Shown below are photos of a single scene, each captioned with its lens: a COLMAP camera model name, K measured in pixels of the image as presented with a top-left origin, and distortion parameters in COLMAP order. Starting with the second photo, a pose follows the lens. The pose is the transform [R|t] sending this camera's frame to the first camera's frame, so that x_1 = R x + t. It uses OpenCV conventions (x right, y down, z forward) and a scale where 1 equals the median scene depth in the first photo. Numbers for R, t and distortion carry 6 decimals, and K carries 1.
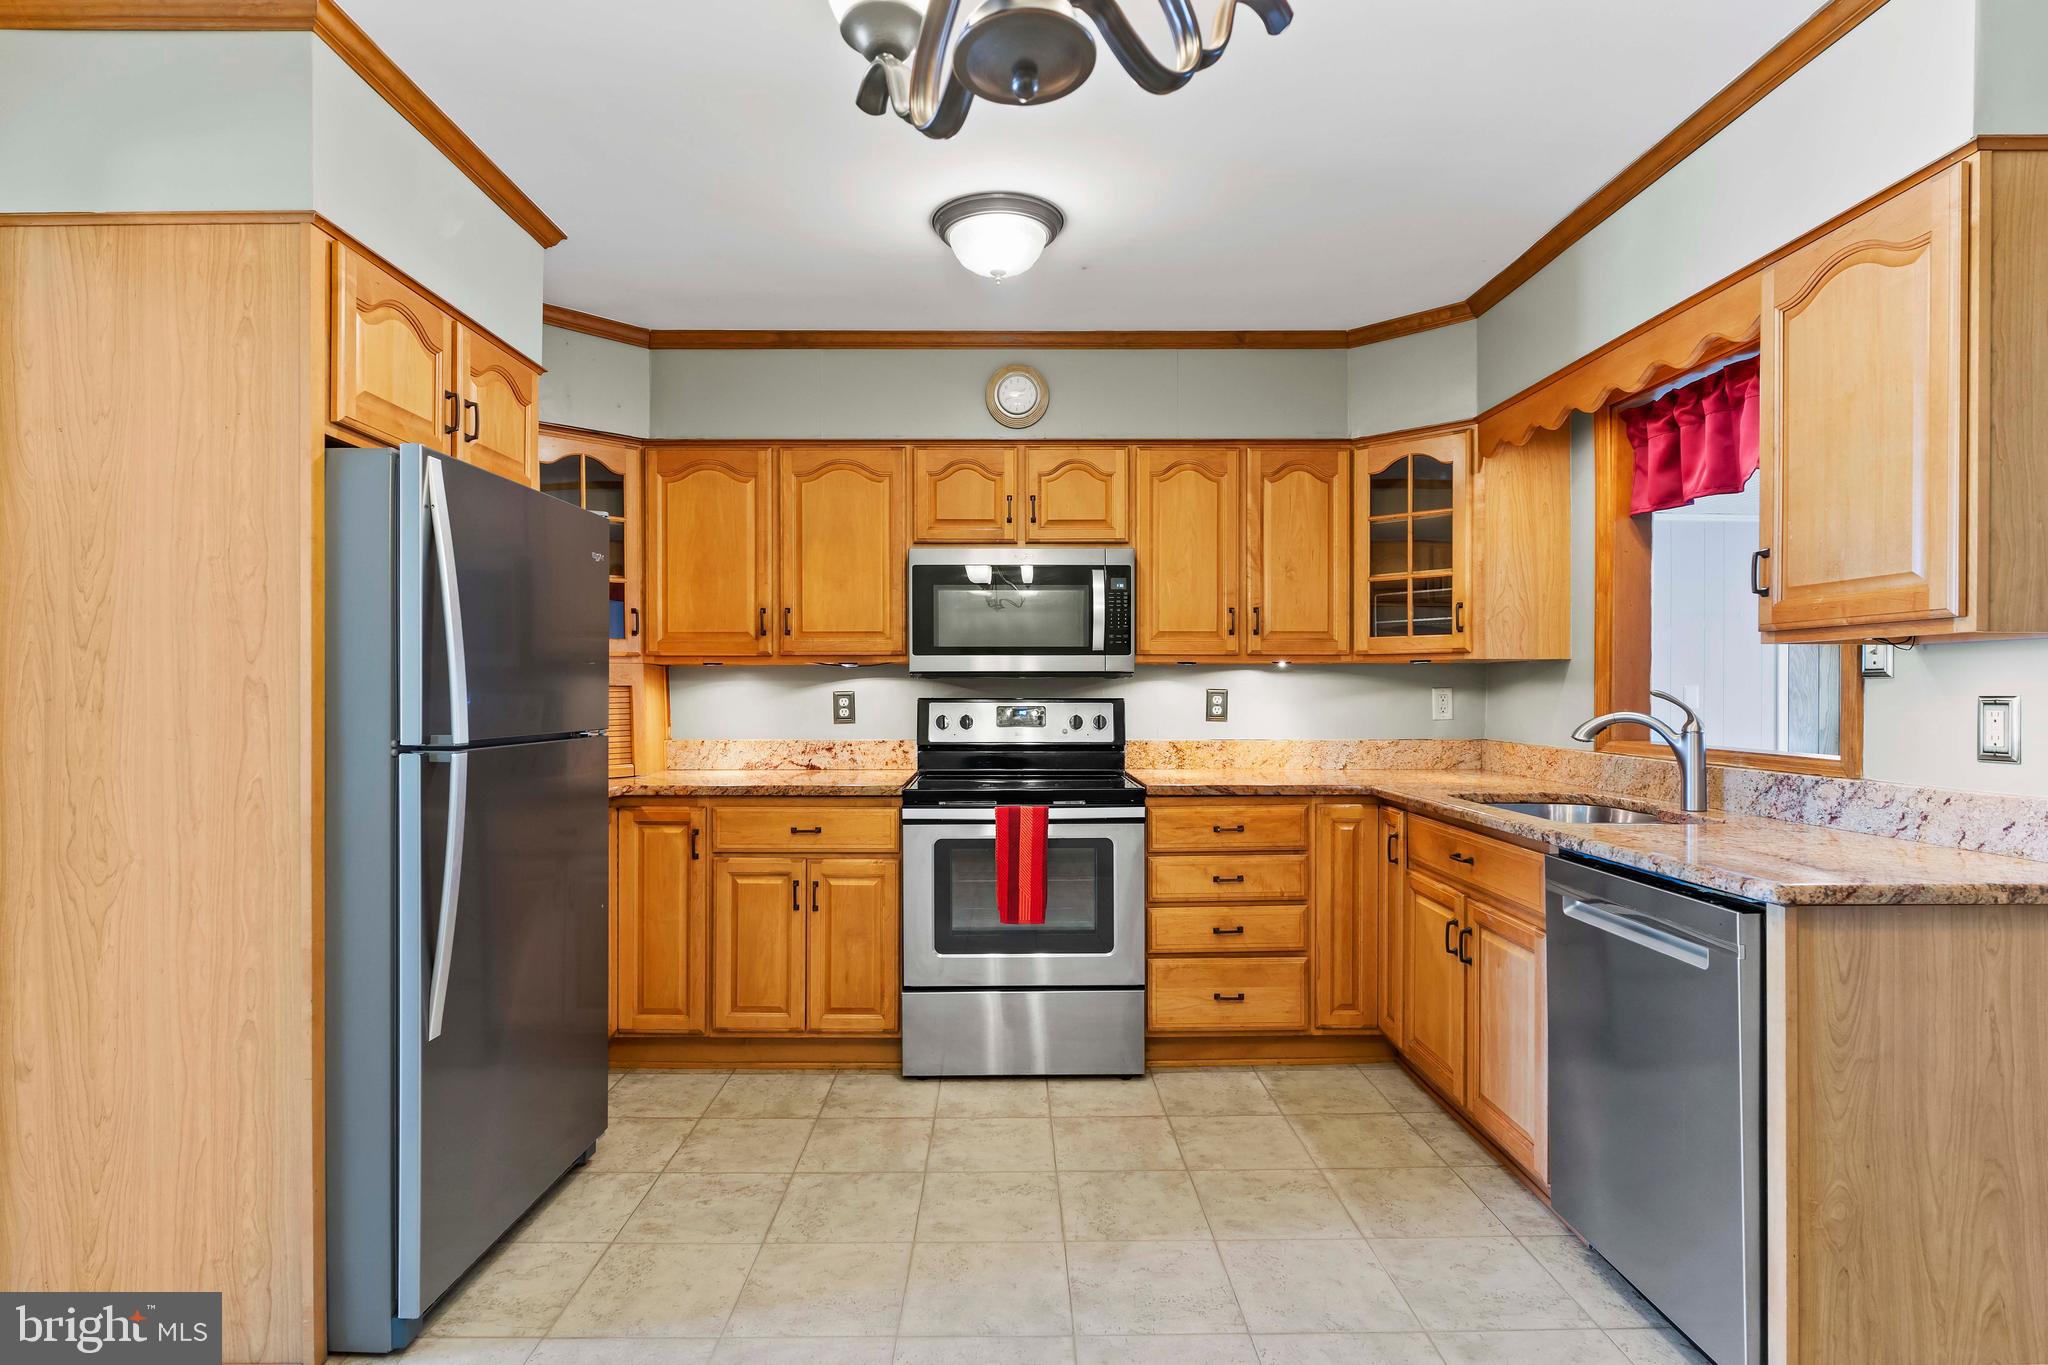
lens RADIAL K [[1094.3, 0, 1024.0], [0, 1094.3, 682.5], [0, 0, 1]] dist [-0.021712, -0.000157]
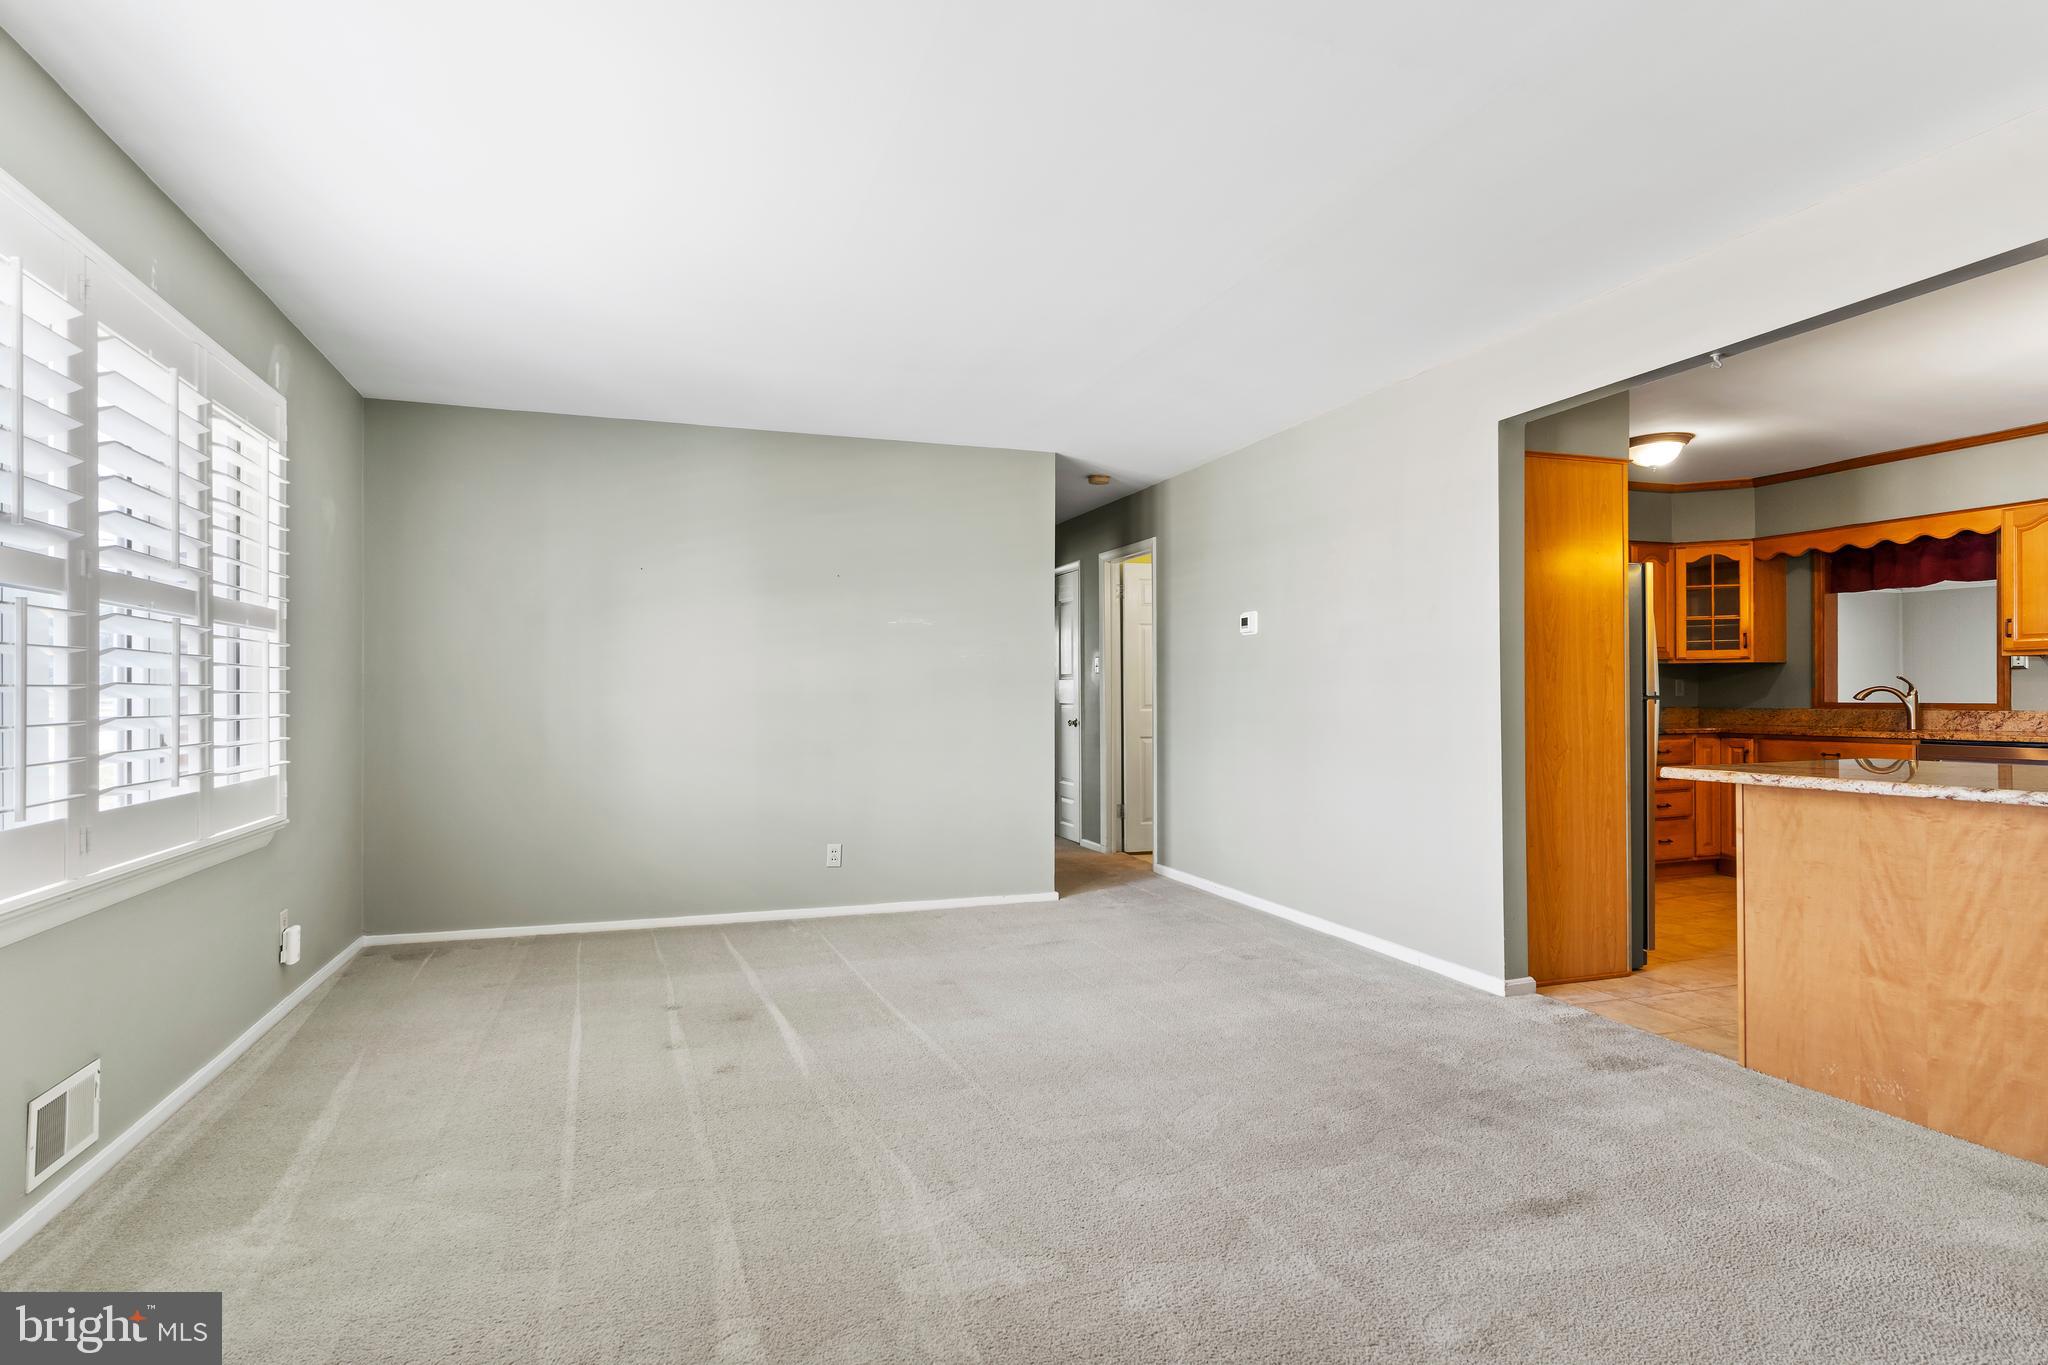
lens RADIAL K [[1075.6, 0, 1026.0], [0, 1075.6, 651.7], [0, 0, 1]] dist [-0.015214, 0.000544]
pose [[0.951706, 0.009154, 0.306873, -1.415147], [0.001064, 0.999451, -0.033111, 0.021967], [-0.307008, 0.031838, 0.951174, -0.416703]]
